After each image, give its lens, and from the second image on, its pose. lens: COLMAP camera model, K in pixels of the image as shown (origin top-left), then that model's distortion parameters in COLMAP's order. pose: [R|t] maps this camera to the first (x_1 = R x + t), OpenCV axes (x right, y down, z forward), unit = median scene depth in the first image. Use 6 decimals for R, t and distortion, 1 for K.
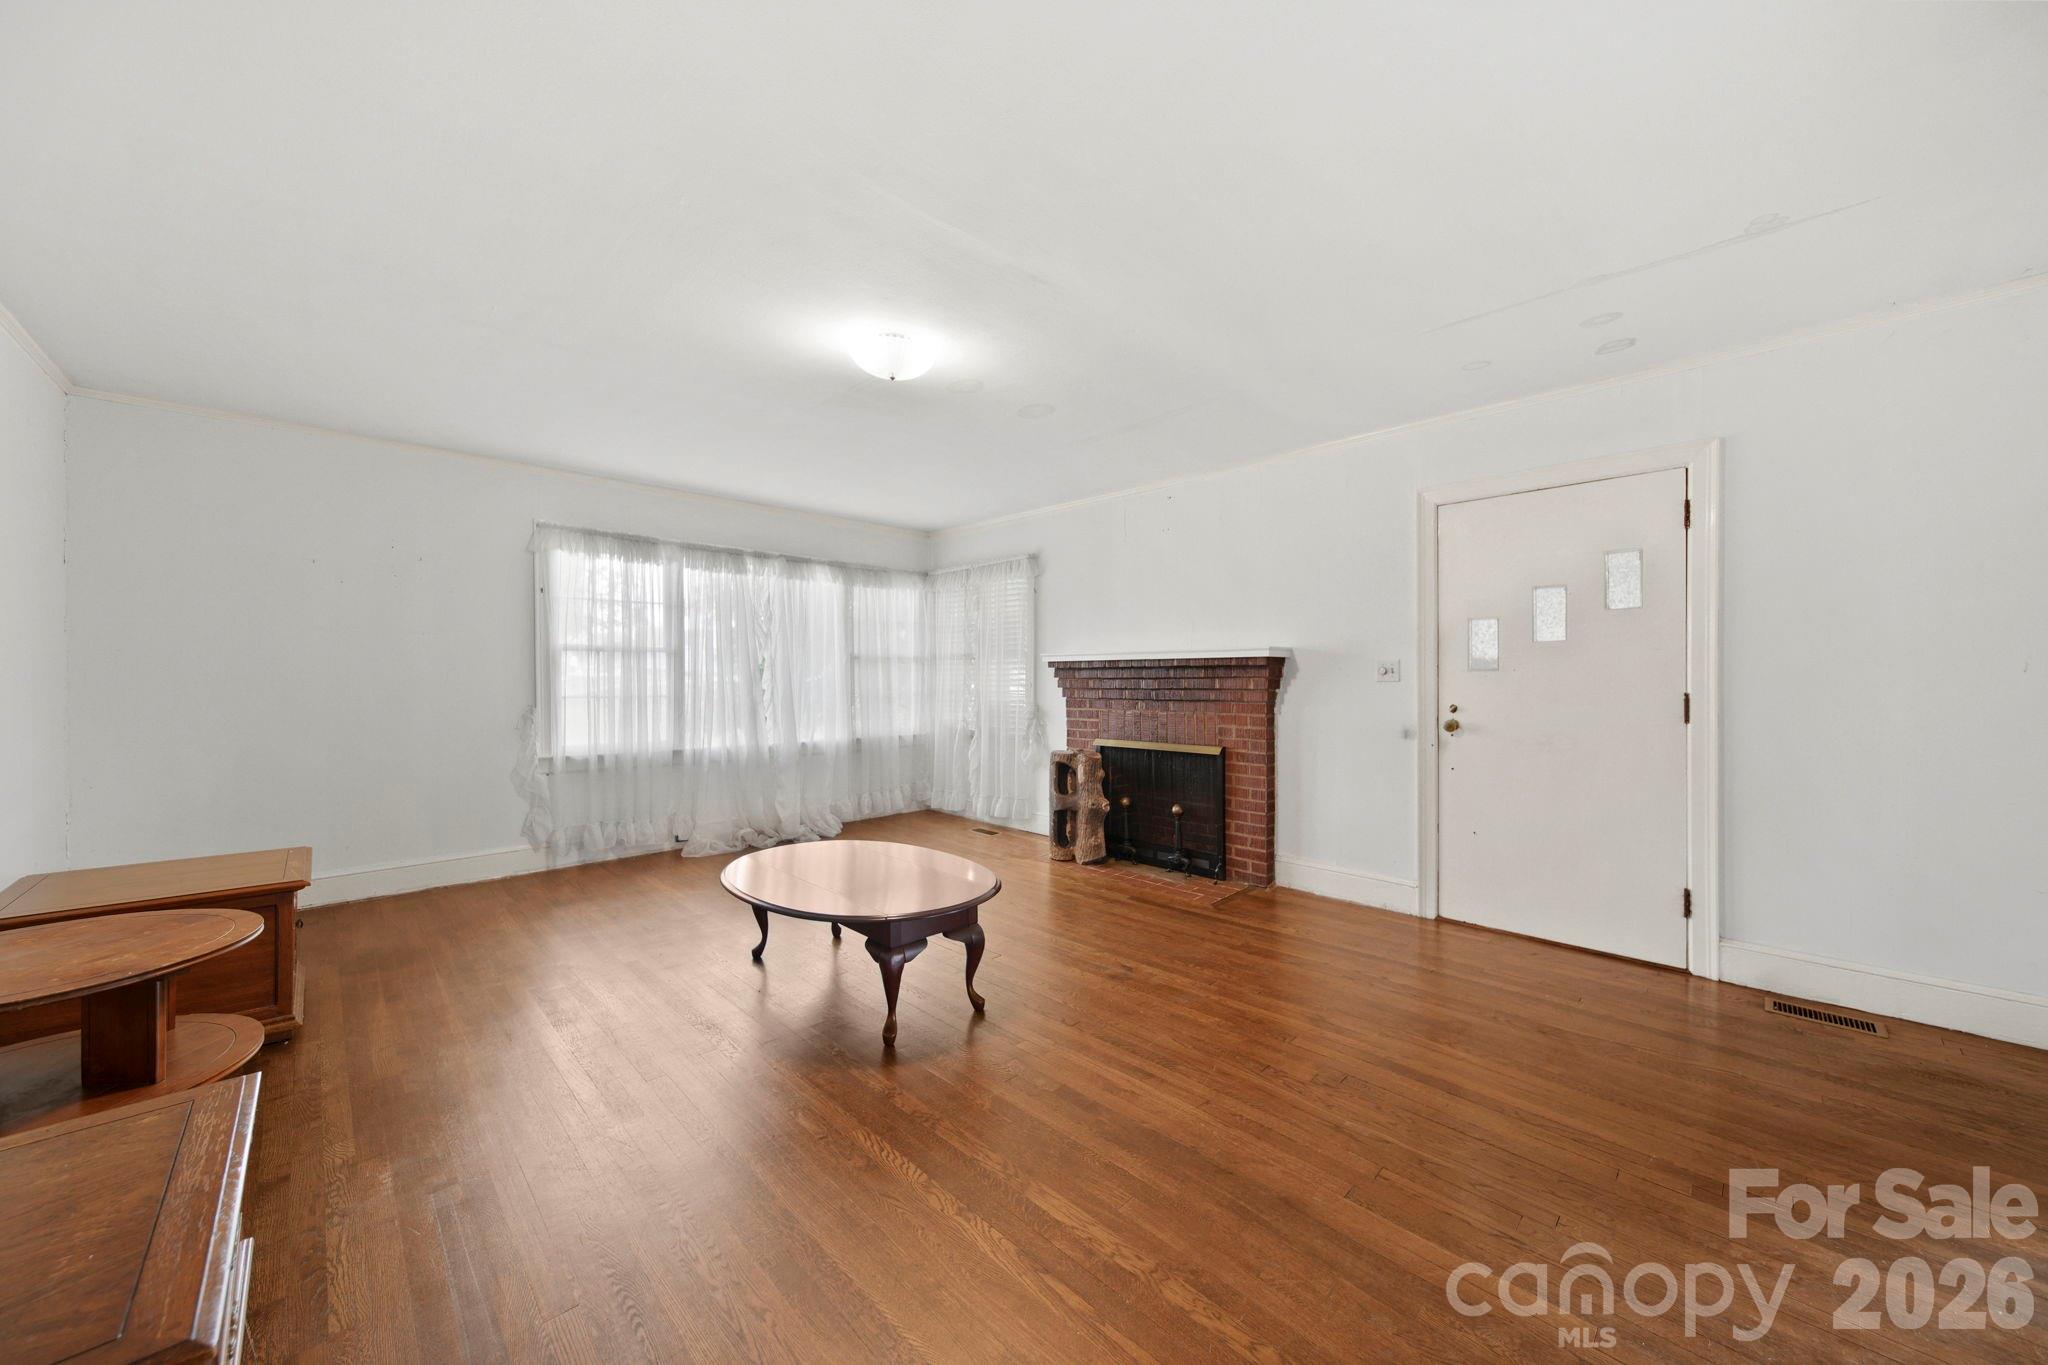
lens RADIAL K [[728.7, 0, 1028.8], [0, 728.7, 683.4], [0, 0, 1]] dist [0.000844, -0.000015]
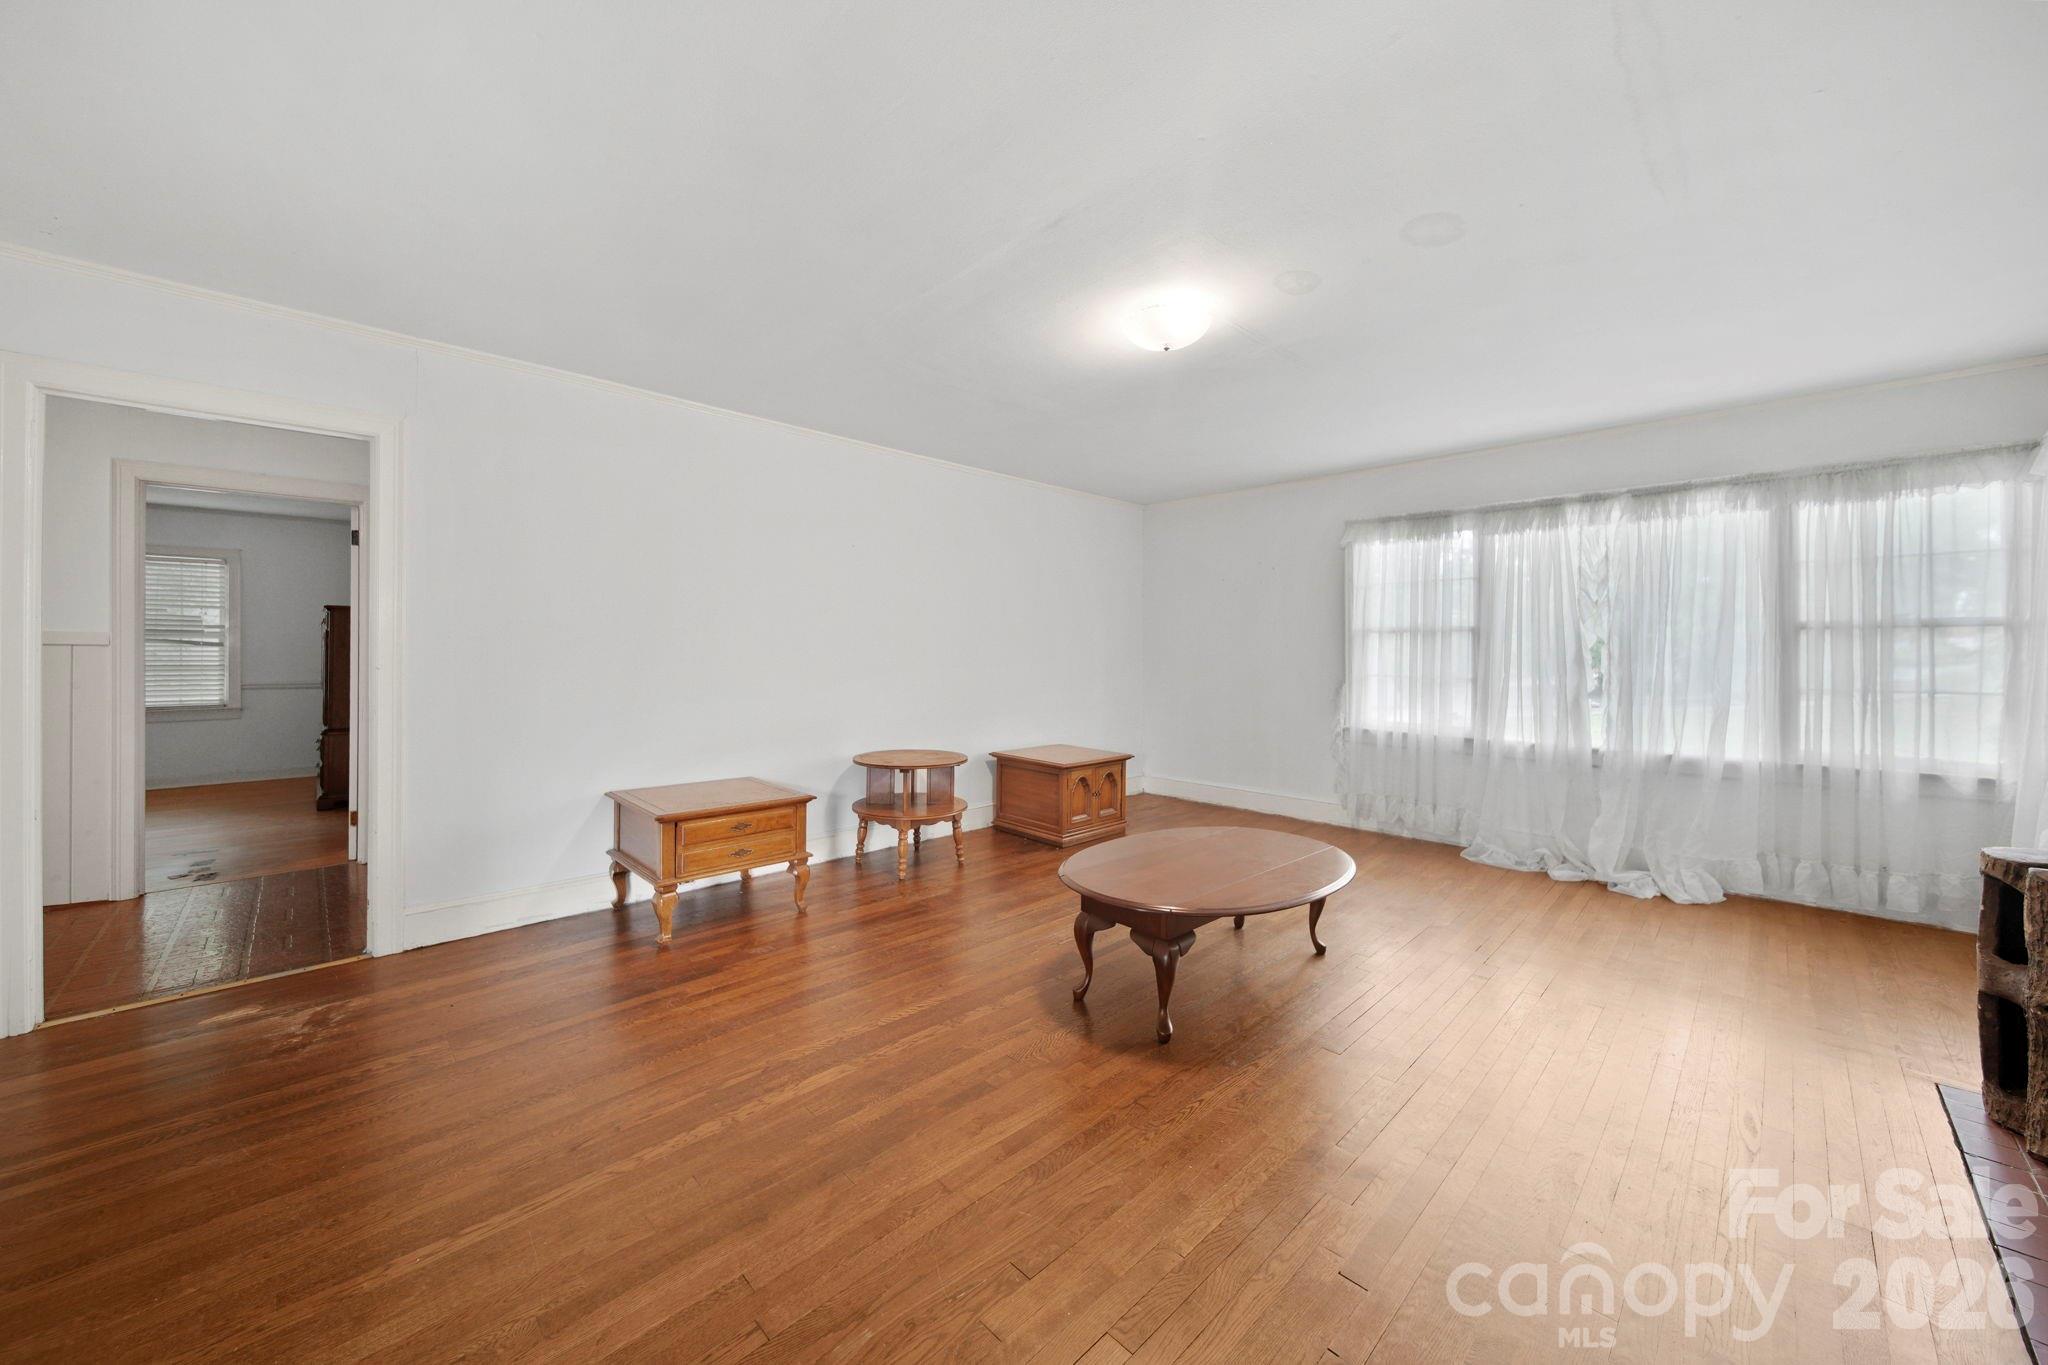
lens RADIAL K [[731.5, 0, 1017.0], [0, 731.5, 658.1], [0, 0, 1]] dist [-0.006848, 0.000017]
pose [[-0.007860, 0.005778, -0.999952, 0.452082], [-0.017637, 0.999827, 0.005916, -0.003947], [0.999814, 0.017683, -0.007756, 0.470083]]
